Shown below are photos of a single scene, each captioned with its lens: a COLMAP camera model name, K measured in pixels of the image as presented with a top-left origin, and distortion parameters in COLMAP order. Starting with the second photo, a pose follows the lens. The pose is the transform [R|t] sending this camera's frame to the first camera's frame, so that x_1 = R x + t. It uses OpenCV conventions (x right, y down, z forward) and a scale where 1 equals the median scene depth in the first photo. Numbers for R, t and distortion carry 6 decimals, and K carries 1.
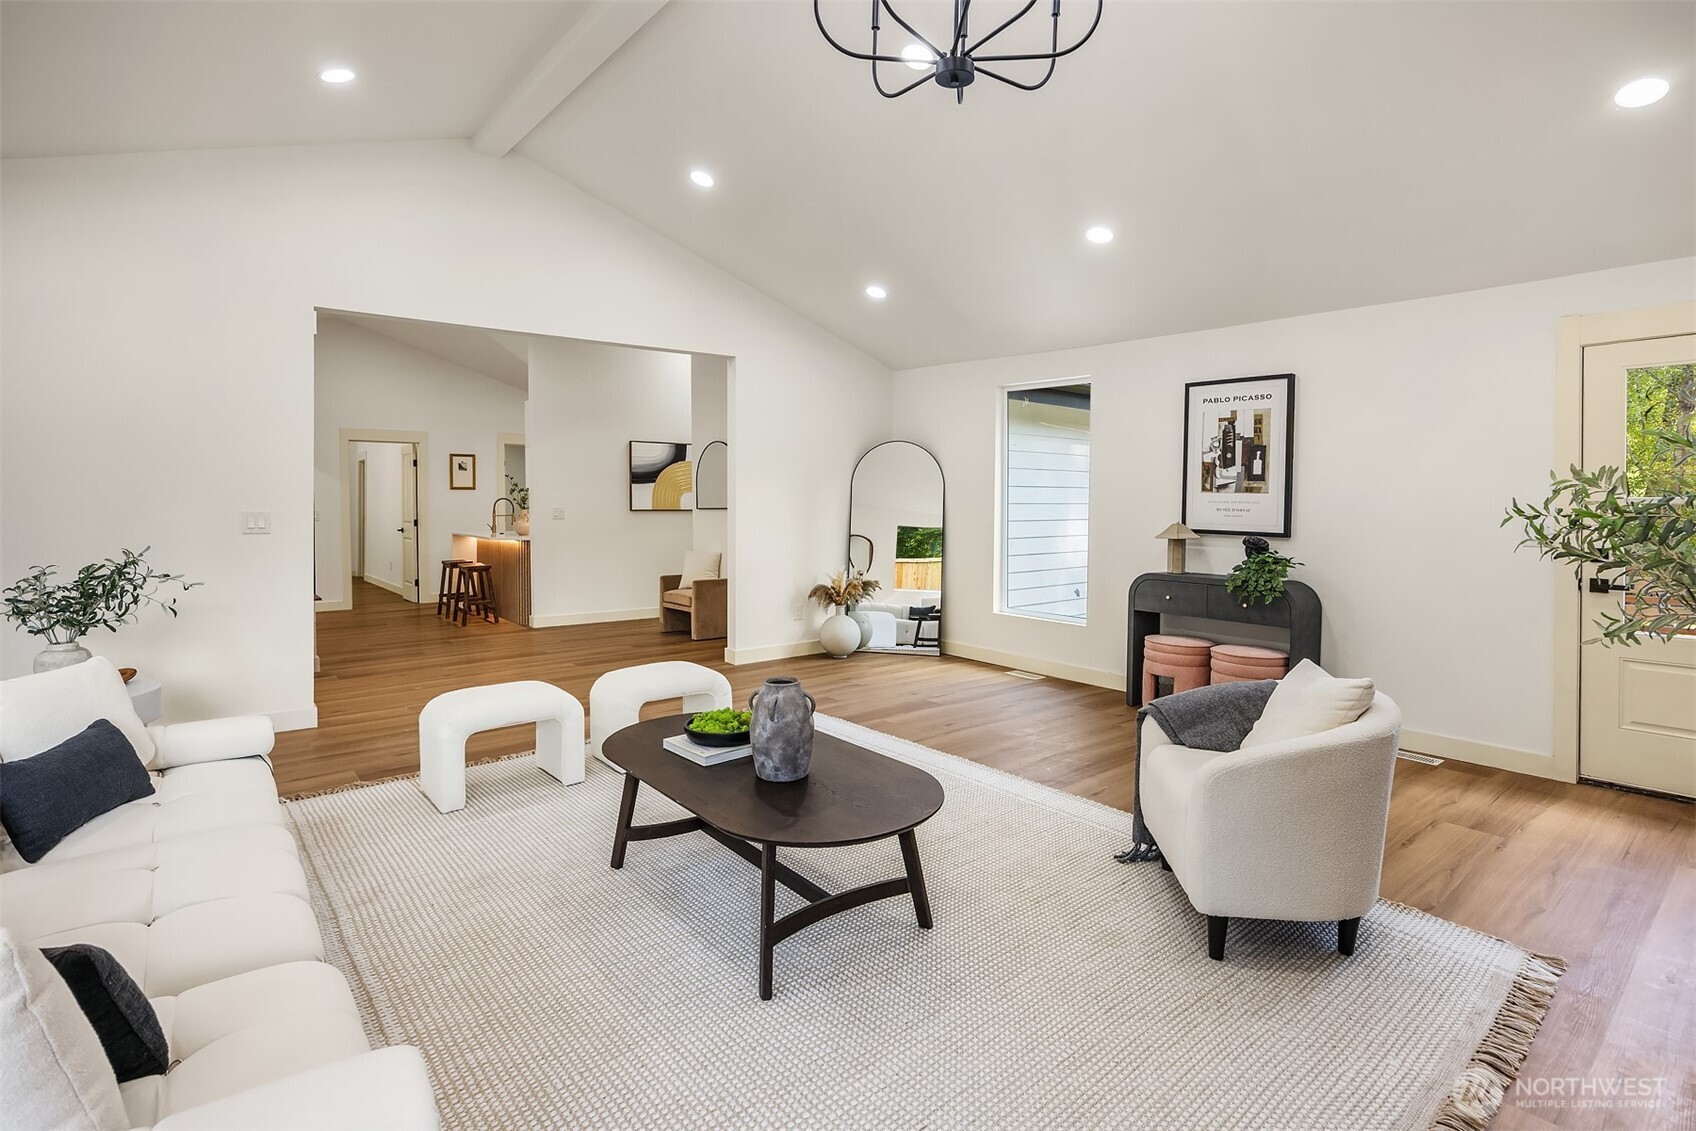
lens RADIAL K [[824.3, 0, 848.0], [0, 824.3, 565.5], [0, 0, 1]] dist [0.001985, 0.000258]
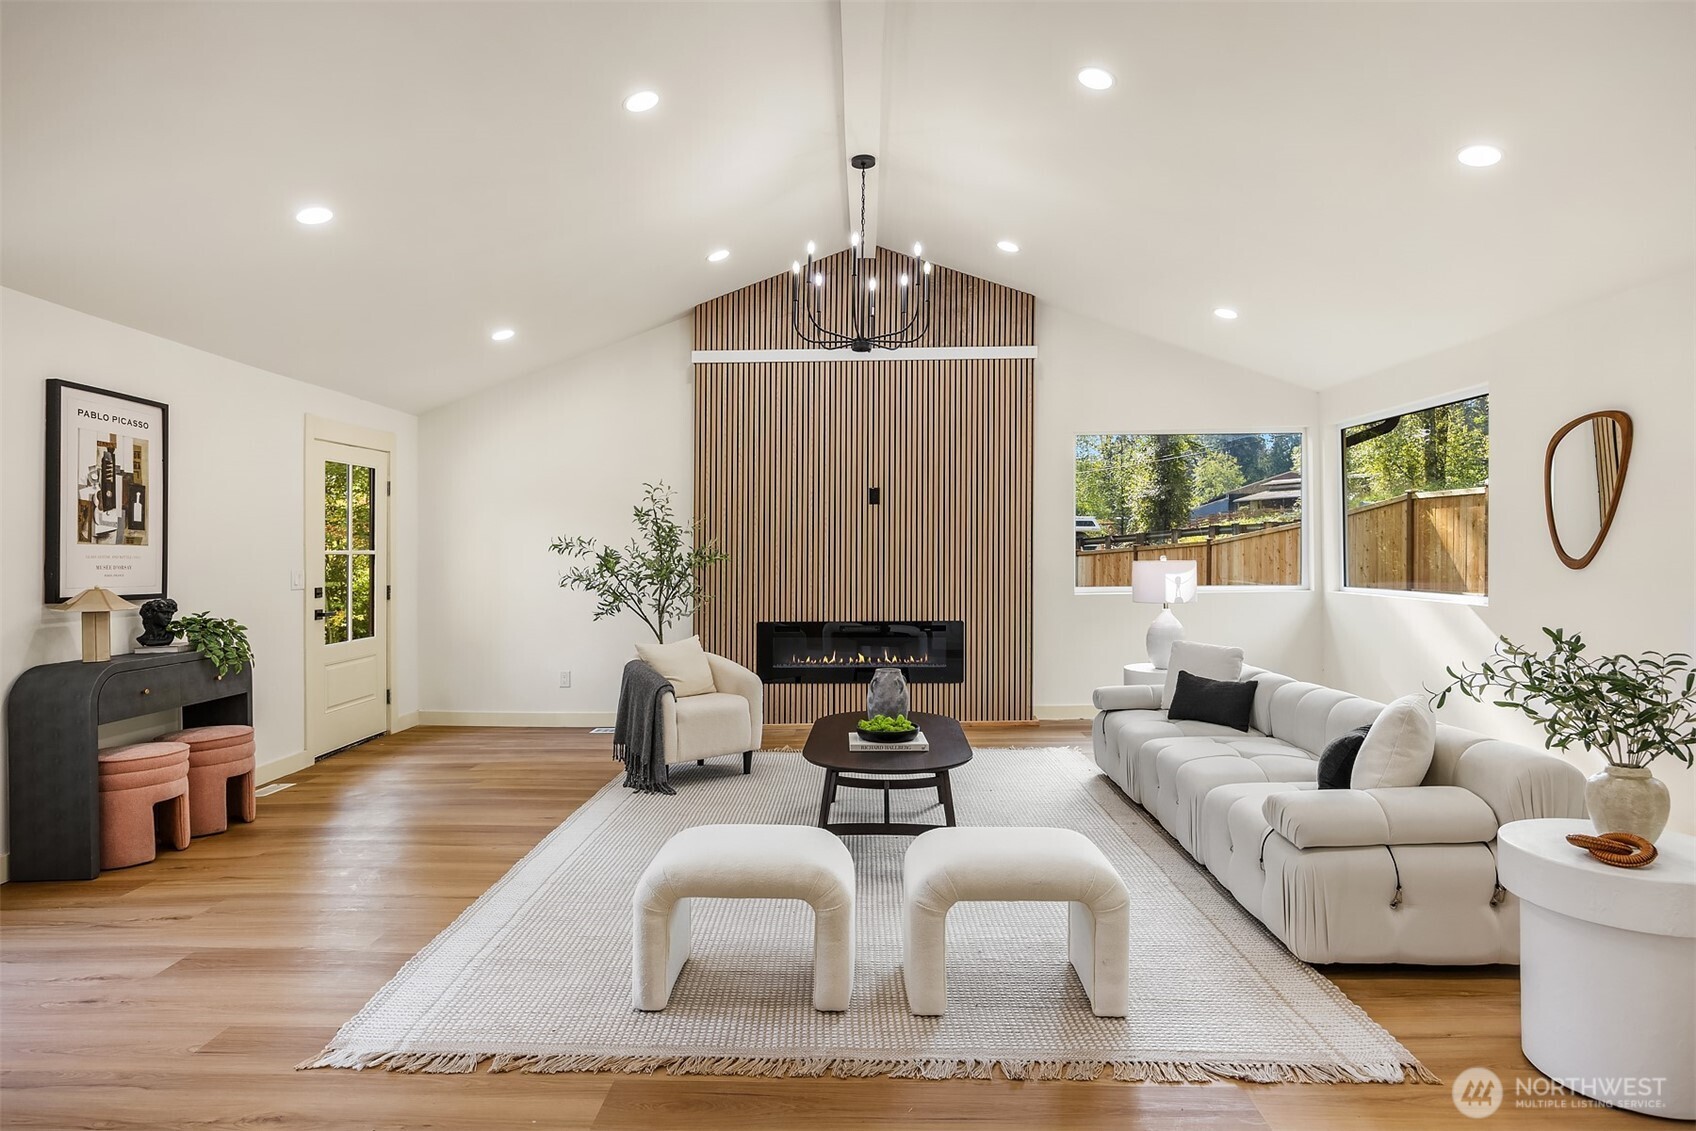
lens RADIAL K [[954.2, 0, 848.0], [0, 954.2, 565.5], [0, 0, 1]] dist [0.004597, 0.000756]
pose [[-0.735441, -0.019931, 0.677296, -0.606216], [0.043092, 0.996168, 0.076105, -0.106927], [-0.676218, 0.085157, -0.731764, 1.191405]]
